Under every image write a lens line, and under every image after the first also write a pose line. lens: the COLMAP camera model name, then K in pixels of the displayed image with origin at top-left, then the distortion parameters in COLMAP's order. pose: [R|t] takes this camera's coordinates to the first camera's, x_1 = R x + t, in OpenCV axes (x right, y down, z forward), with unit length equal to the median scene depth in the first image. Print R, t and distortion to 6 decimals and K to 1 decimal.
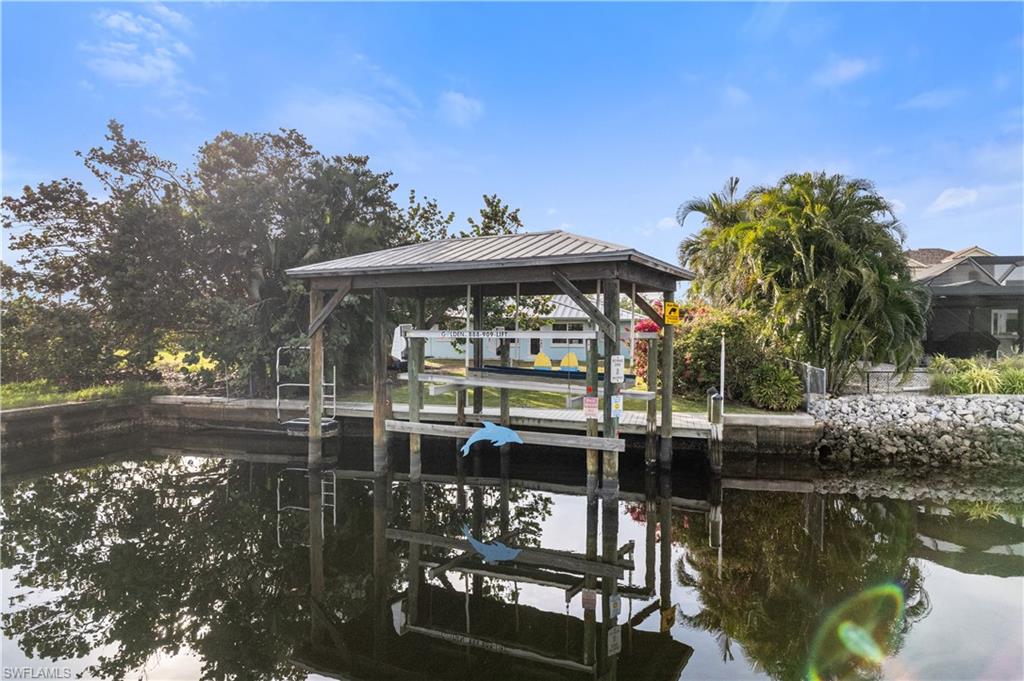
lens RADIAL K [[665.4, 0, 512.0], [0, 665.4, 340.5], [0, 0, 1]] dist [-0.071869, 0.060929]
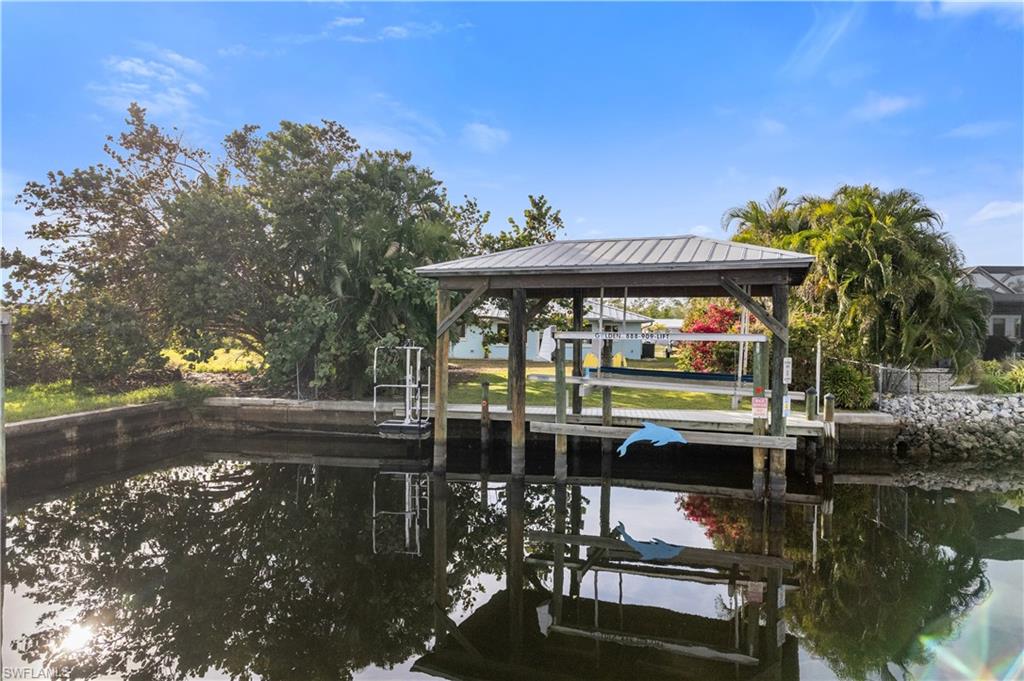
lens RADIAL K [[665.4, 0, 512.0], [0, 665.4, 340.5], [0, 0, 1]] dist [-0.071869, 0.060929]
pose [[0.993974, 0.005833, 0.109458, -0.260935], [-0.006033, 0.999981, 0.001497, -0.002343], [-0.109447, -0.002149, 0.993990, 0.010537]]
